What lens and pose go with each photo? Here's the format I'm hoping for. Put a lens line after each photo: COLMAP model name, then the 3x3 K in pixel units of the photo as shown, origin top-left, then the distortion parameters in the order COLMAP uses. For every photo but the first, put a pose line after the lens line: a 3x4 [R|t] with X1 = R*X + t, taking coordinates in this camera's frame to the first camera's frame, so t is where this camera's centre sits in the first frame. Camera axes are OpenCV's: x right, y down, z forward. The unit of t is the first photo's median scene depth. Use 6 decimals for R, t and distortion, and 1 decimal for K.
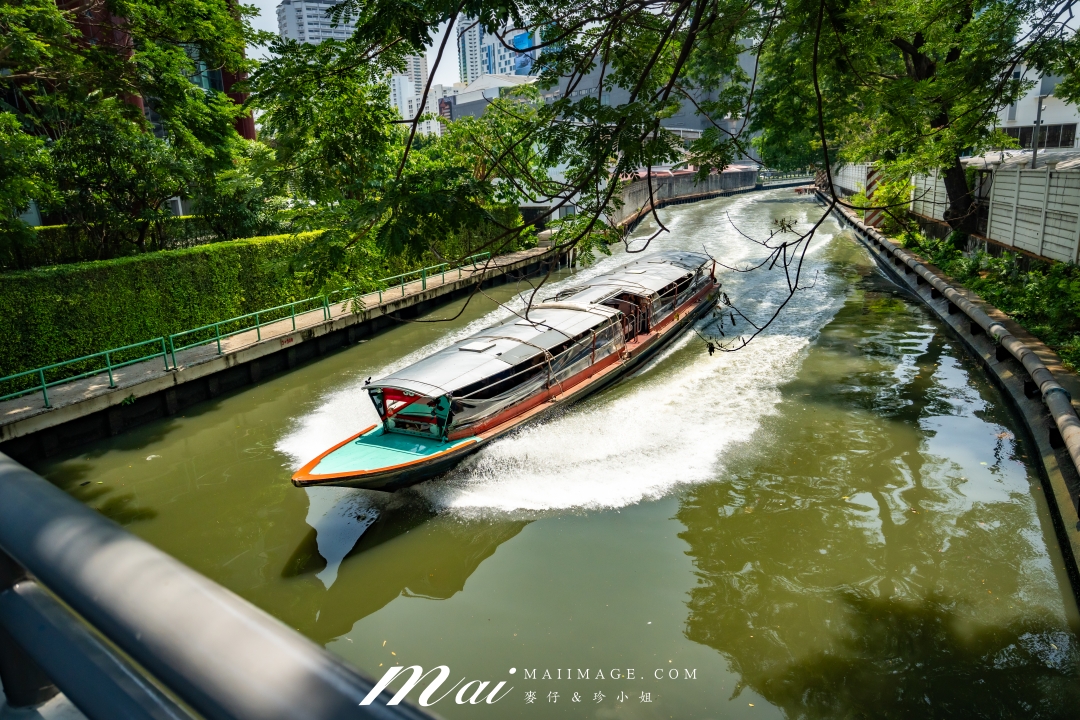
lens RADIAL K [[743.7, 0, 541.7], [0, 743.7, 362.5], [0, 0, 1]] dist [-0.041493, 0.003253]
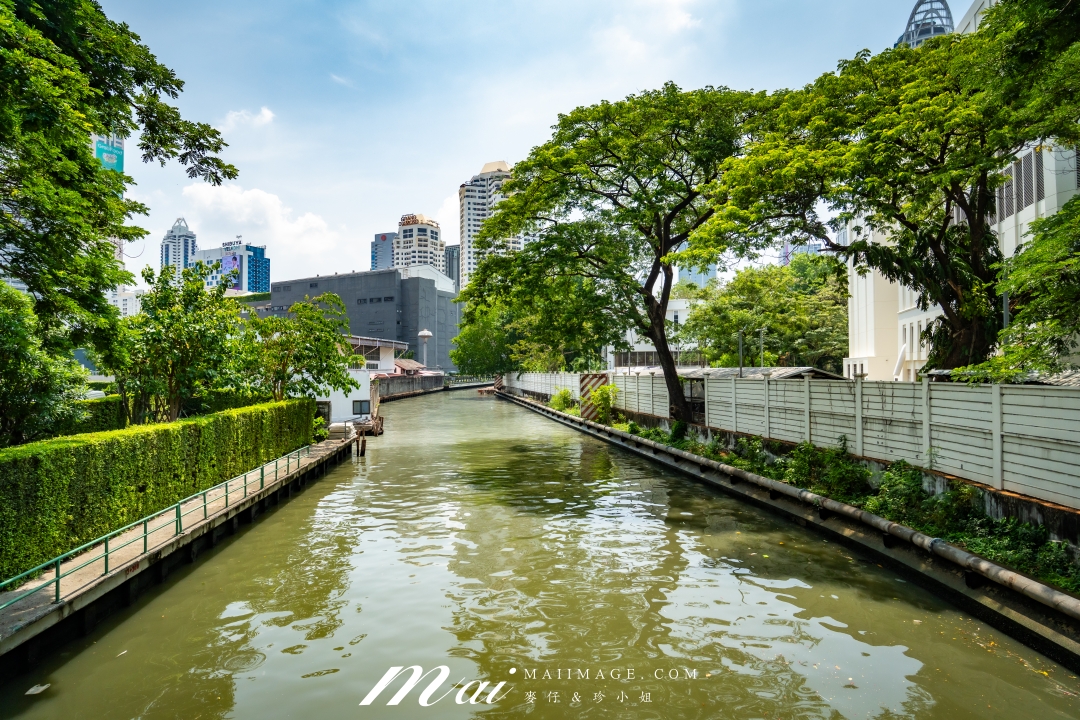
lens RADIAL K [[588.2, 0, 537.0], [0, 588.2, 360.2], [0, 0, 1]] dist [-0.026221, 0.000151]
pose [[0.877951, 0.045390, 0.476594, -0.228873], [0.087829, 0.963330, -0.253538, -0.040971], [-0.470626, 0.264453, 0.841770, 0.202578]]
